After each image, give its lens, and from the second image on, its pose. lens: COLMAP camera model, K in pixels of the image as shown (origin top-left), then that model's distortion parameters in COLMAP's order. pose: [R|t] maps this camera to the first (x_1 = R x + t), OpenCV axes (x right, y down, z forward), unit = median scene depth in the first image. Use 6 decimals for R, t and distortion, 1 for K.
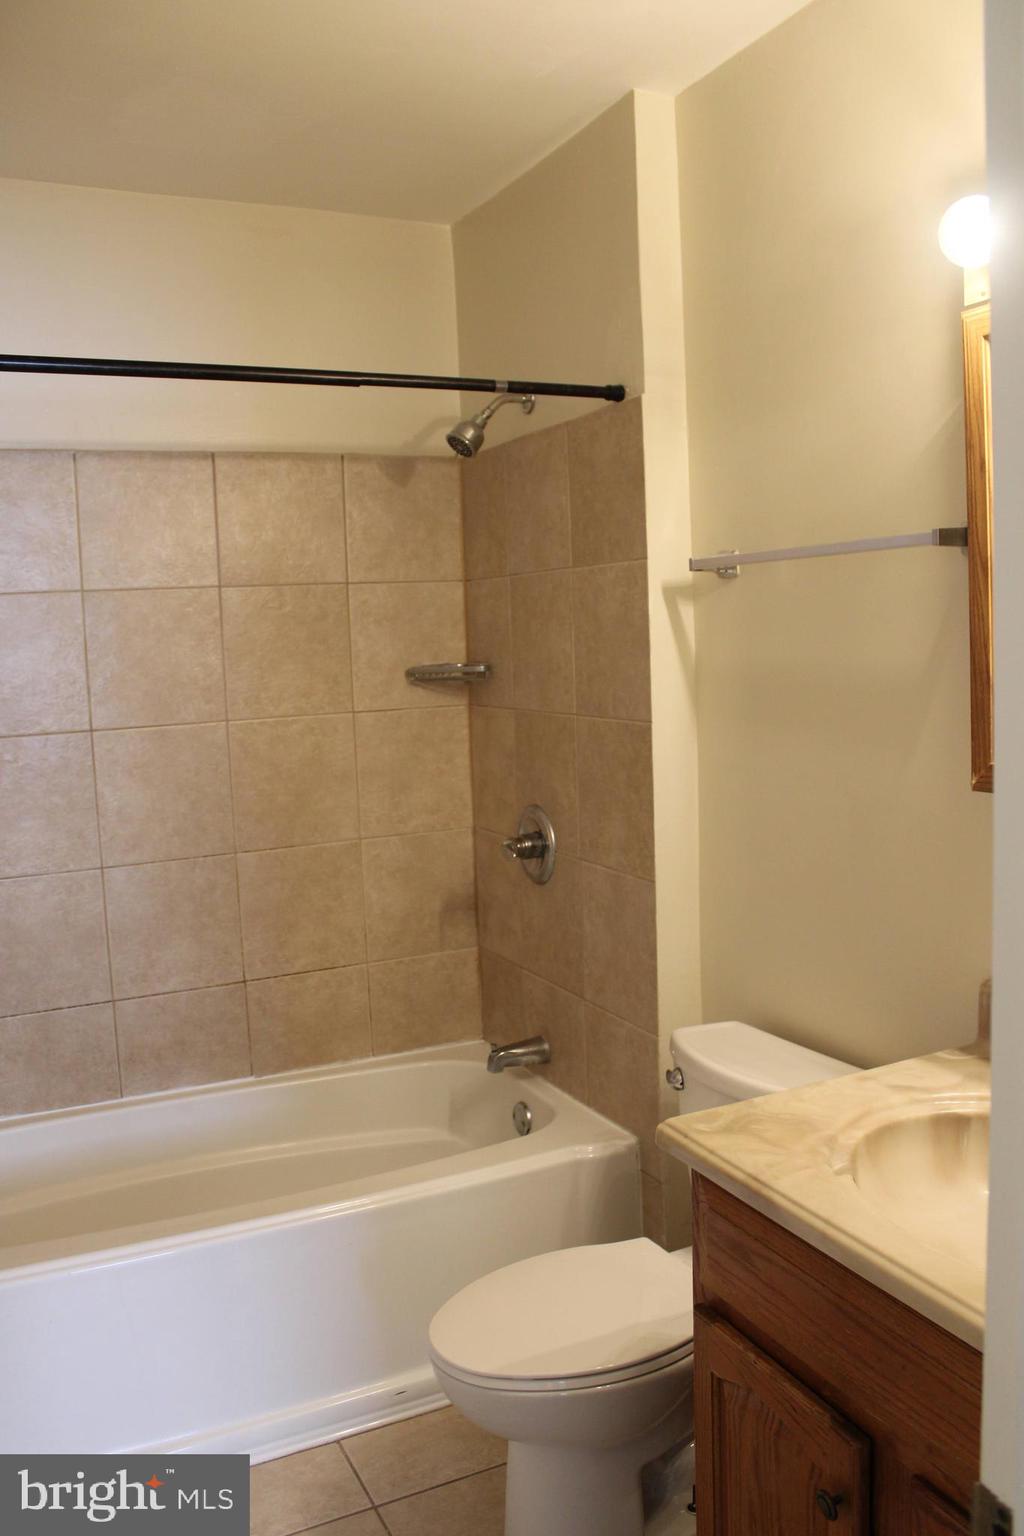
lens RADIAL K [[1281.5, 0, 521.0], [0, 1281.5, 759.4], [0, 0, 1]] dist [-0.145948, 0.107247]
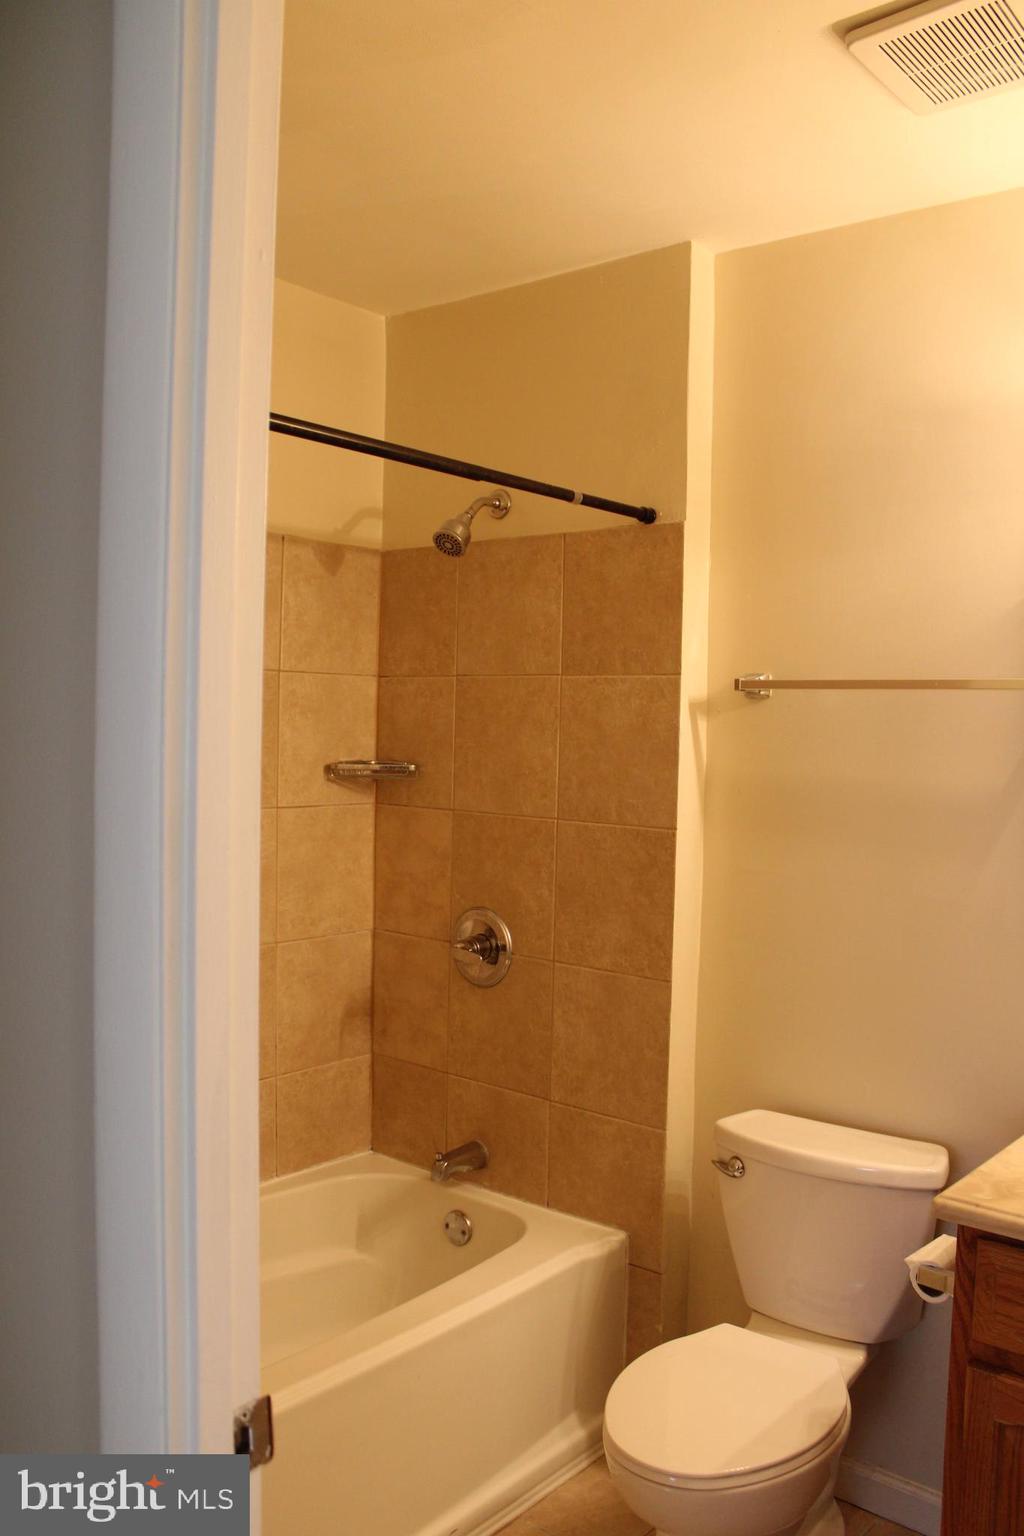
lens RADIAL K [[1281.5, 0, 522.4], [0, 1281.5, 767.5], [0, 0, 1]] dist [-0.145948, 0.107247]
pose [[0.910403, 0.042600, 0.411522, -0.386943], [-0.014593, 0.997372, -0.070963, -0.002755], [-0.413464, 0.058599, 0.908633, 0.079748]]
